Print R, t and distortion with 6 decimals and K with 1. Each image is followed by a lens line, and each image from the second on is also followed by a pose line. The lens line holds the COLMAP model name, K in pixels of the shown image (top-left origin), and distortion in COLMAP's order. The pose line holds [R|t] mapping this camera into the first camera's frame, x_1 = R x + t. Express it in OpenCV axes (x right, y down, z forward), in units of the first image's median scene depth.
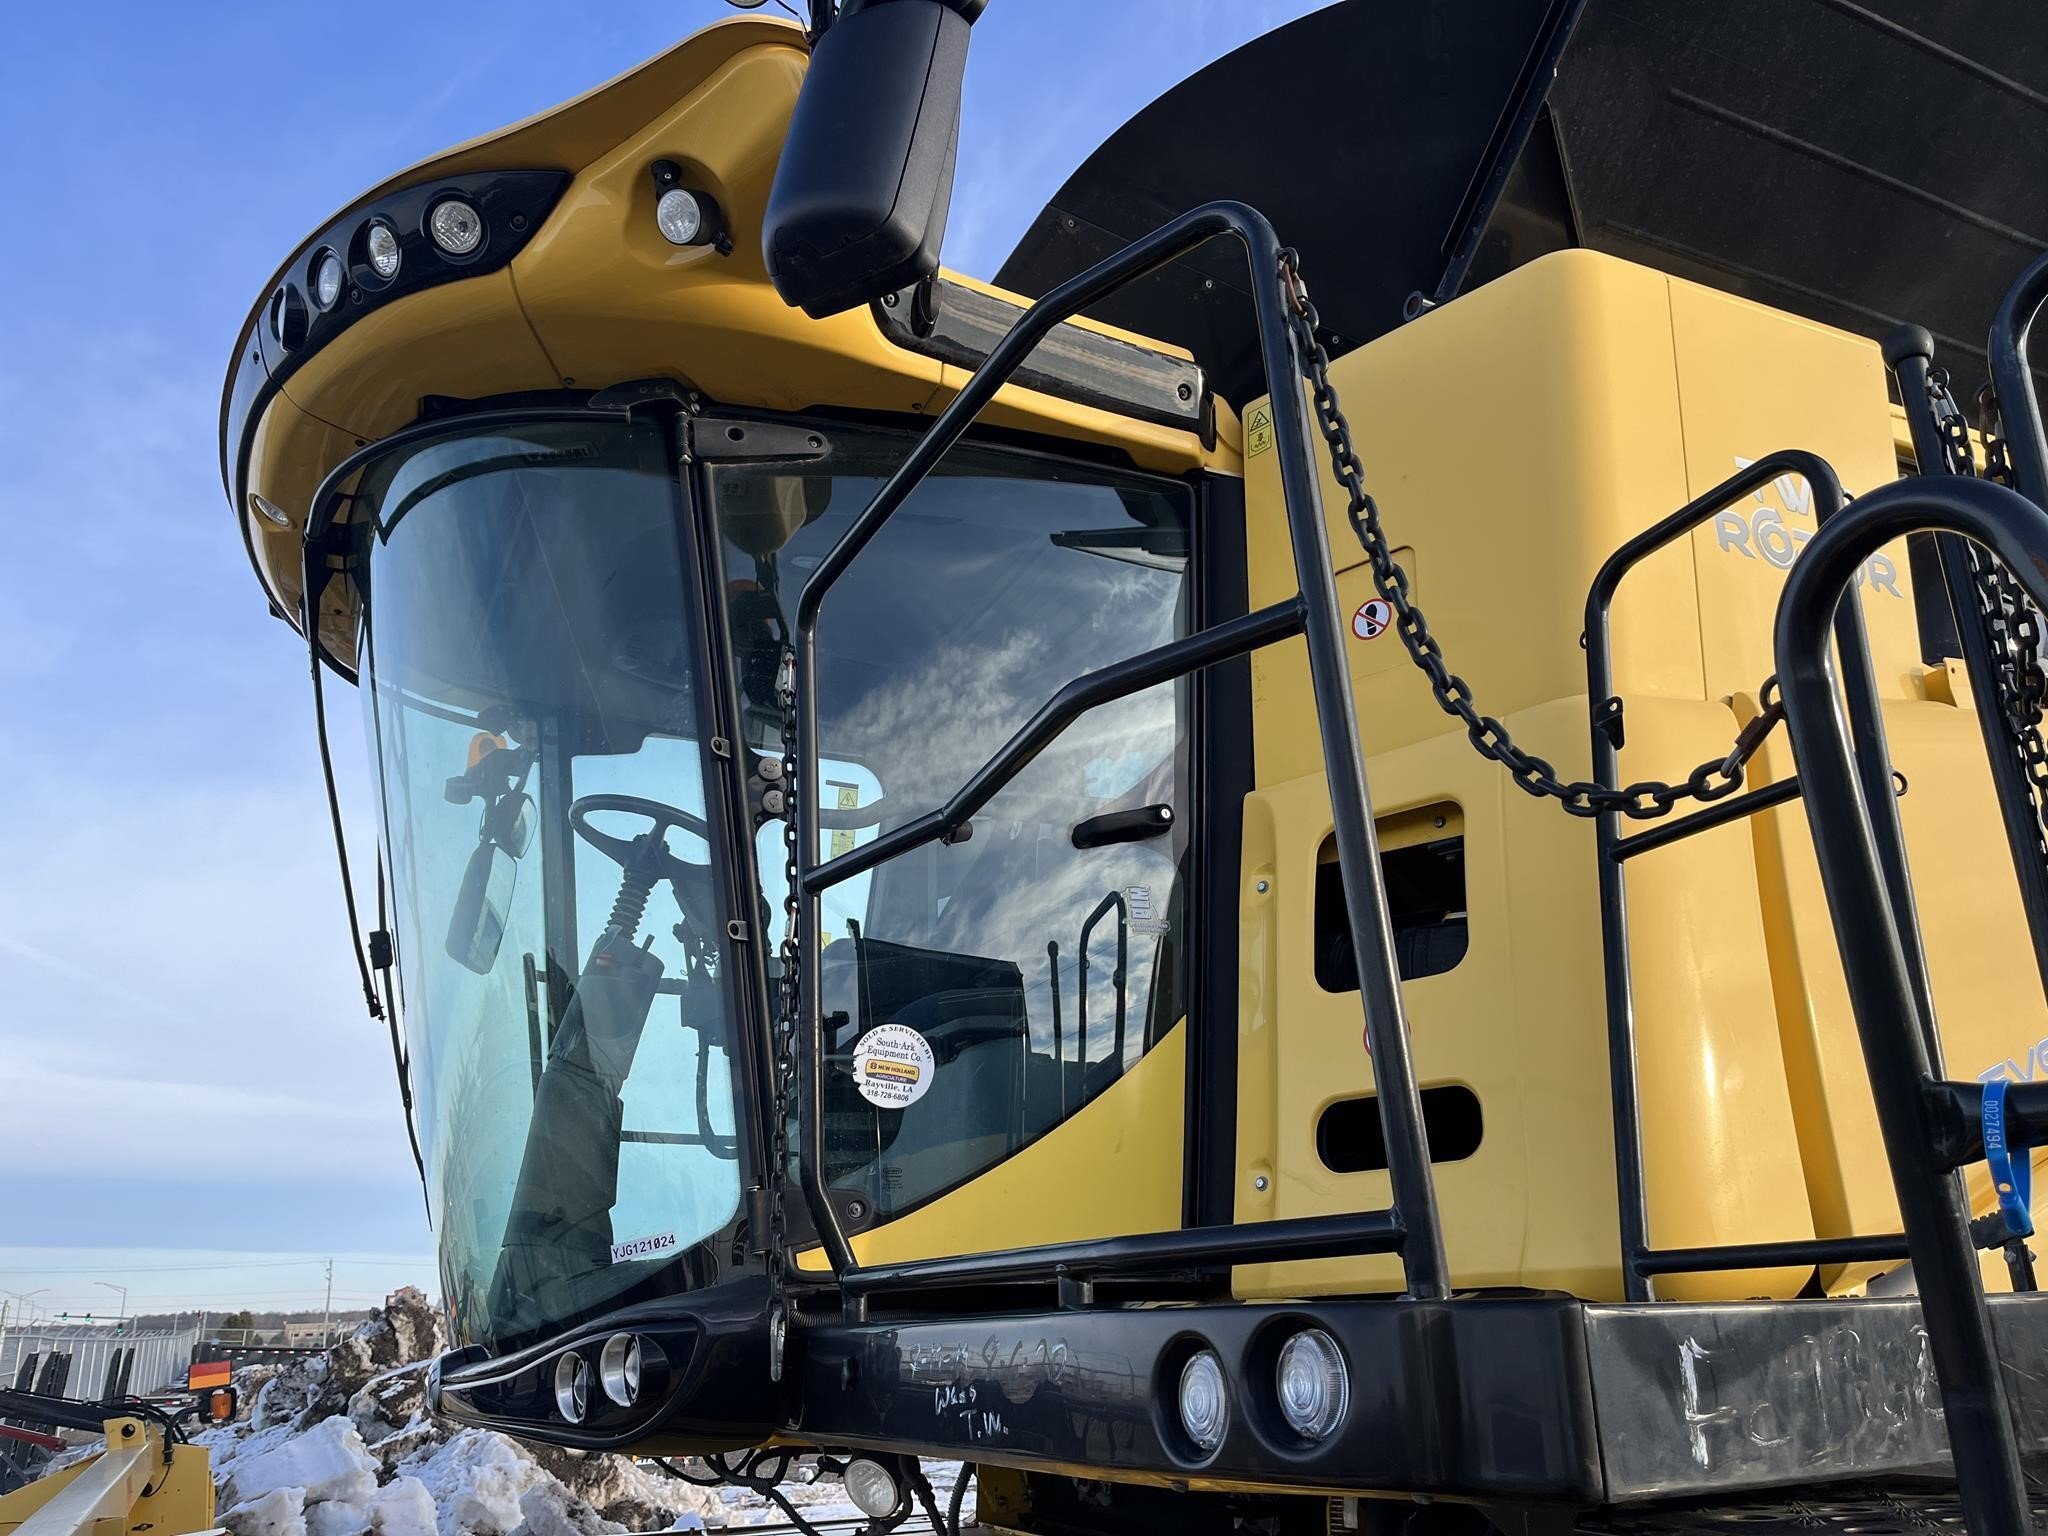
lens RADIAL K [[1524.7, 0, 1034.5], [0, 1524.7, 772.4], [0, 0, 1]] dist [0.105526, -0.140860]
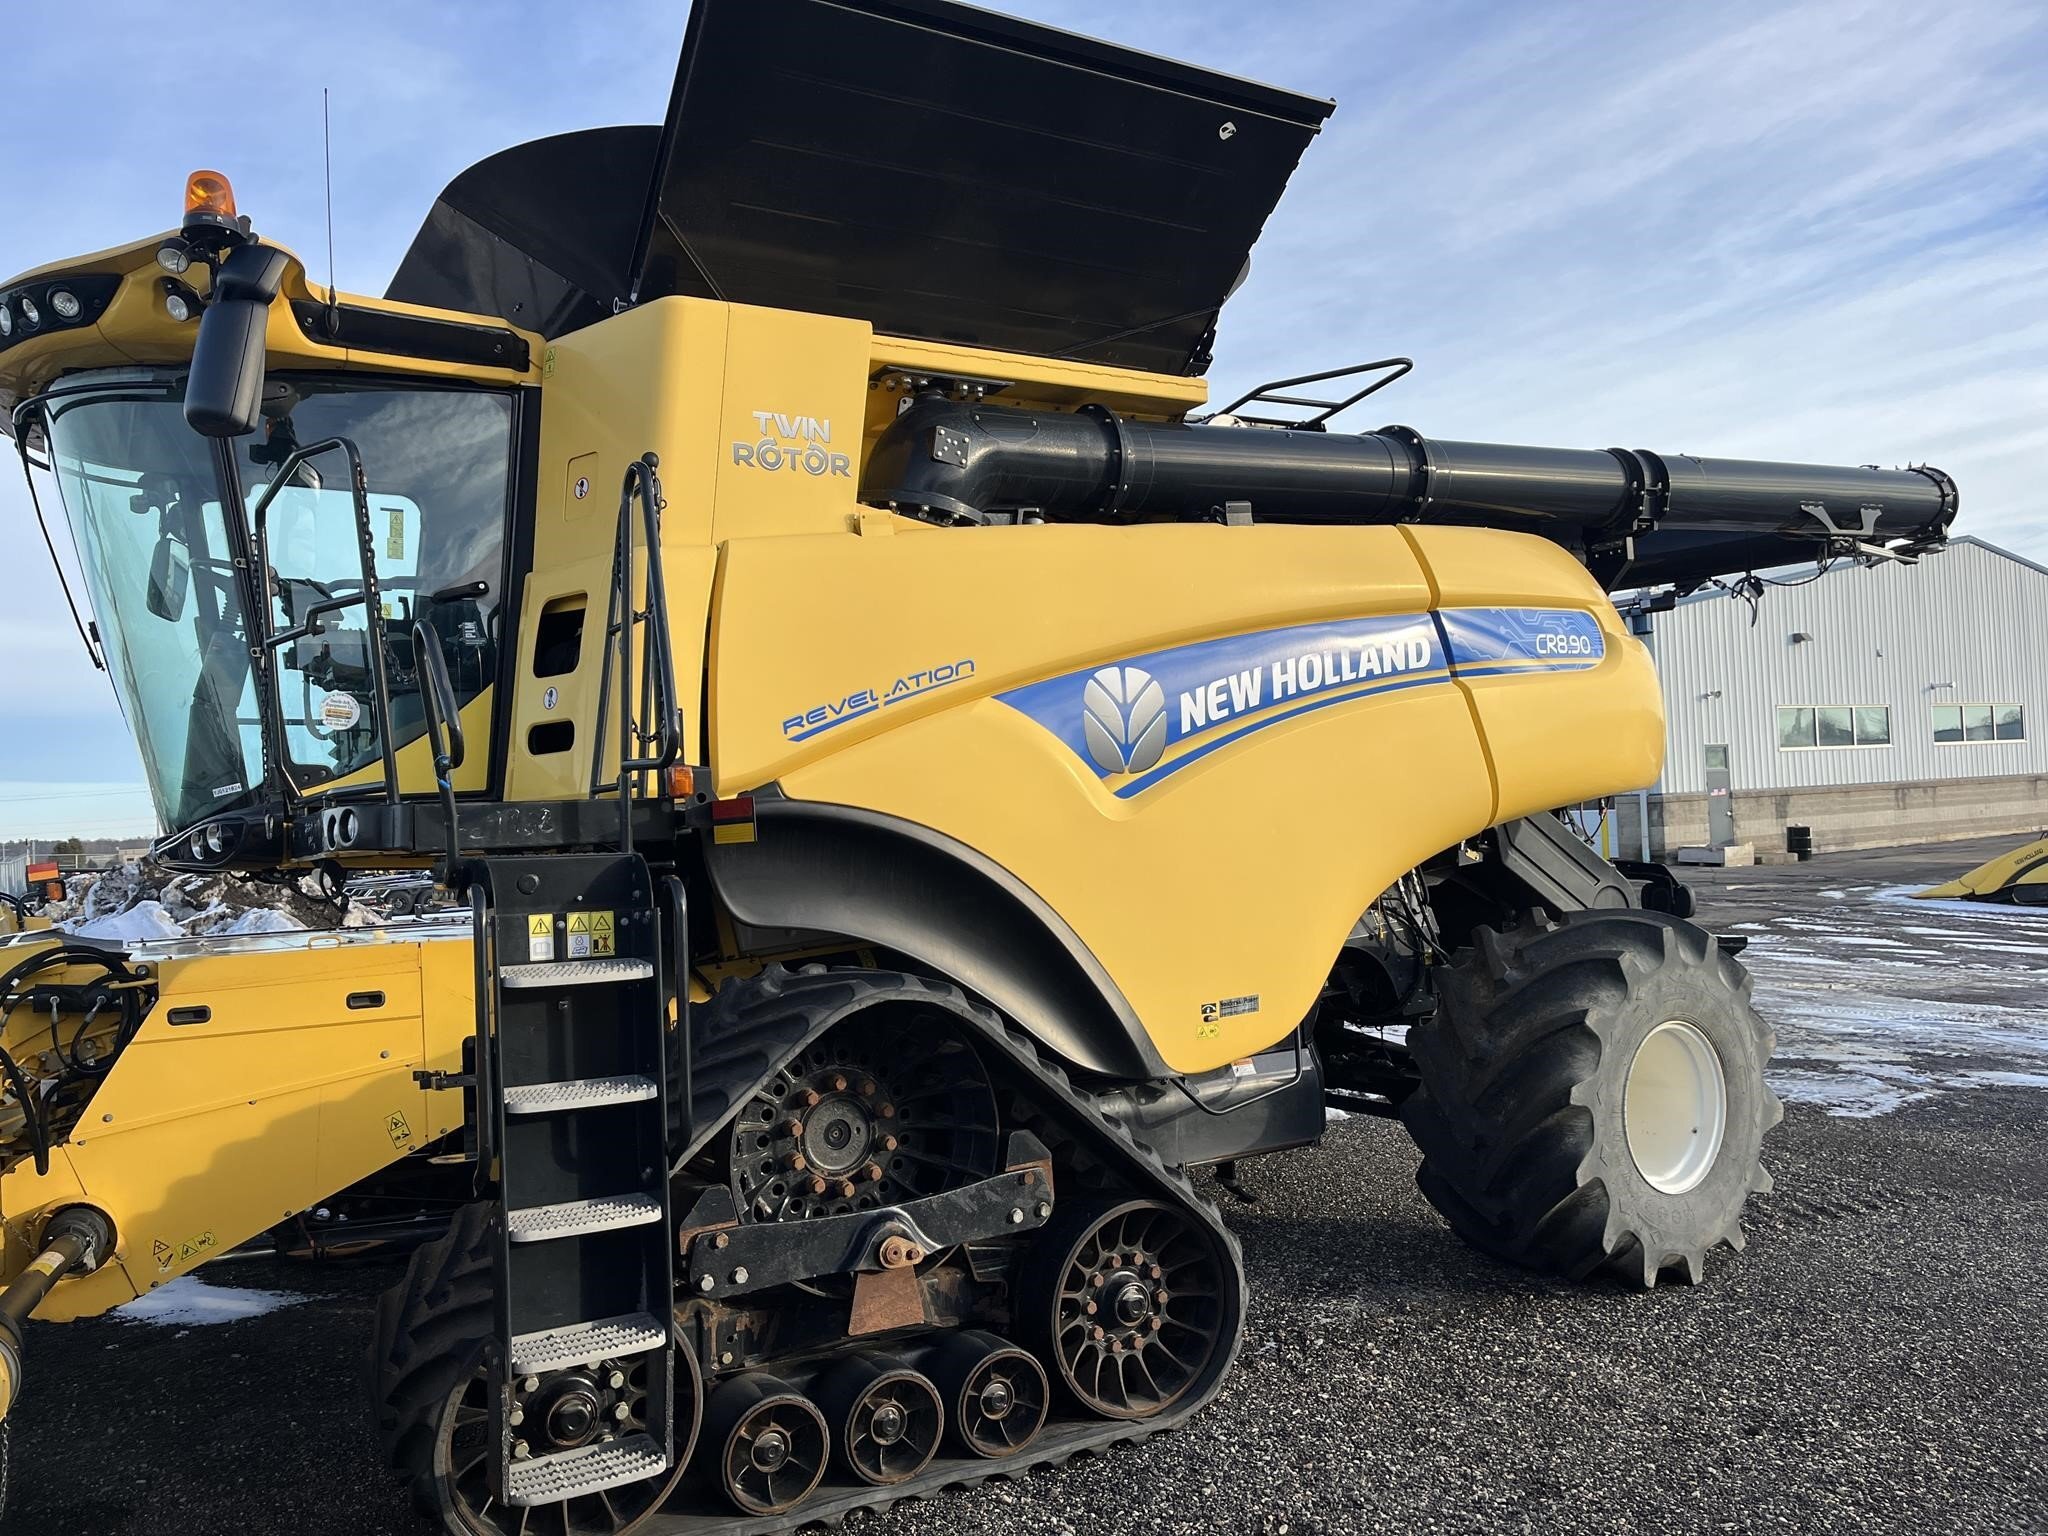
lens RADIAL K [[1524.7, 0, 1034.5], [0, 1524.7, 772.4], [0, 0, 1]] dist [0.105526, -0.140860]
pose [[0.994145, -0.021132, 0.105972, 0.170709], [-0.011592, 0.954177, 0.299019, -0.103385], [-0.107435, -0.298497, 0.948345, -0.321103]]
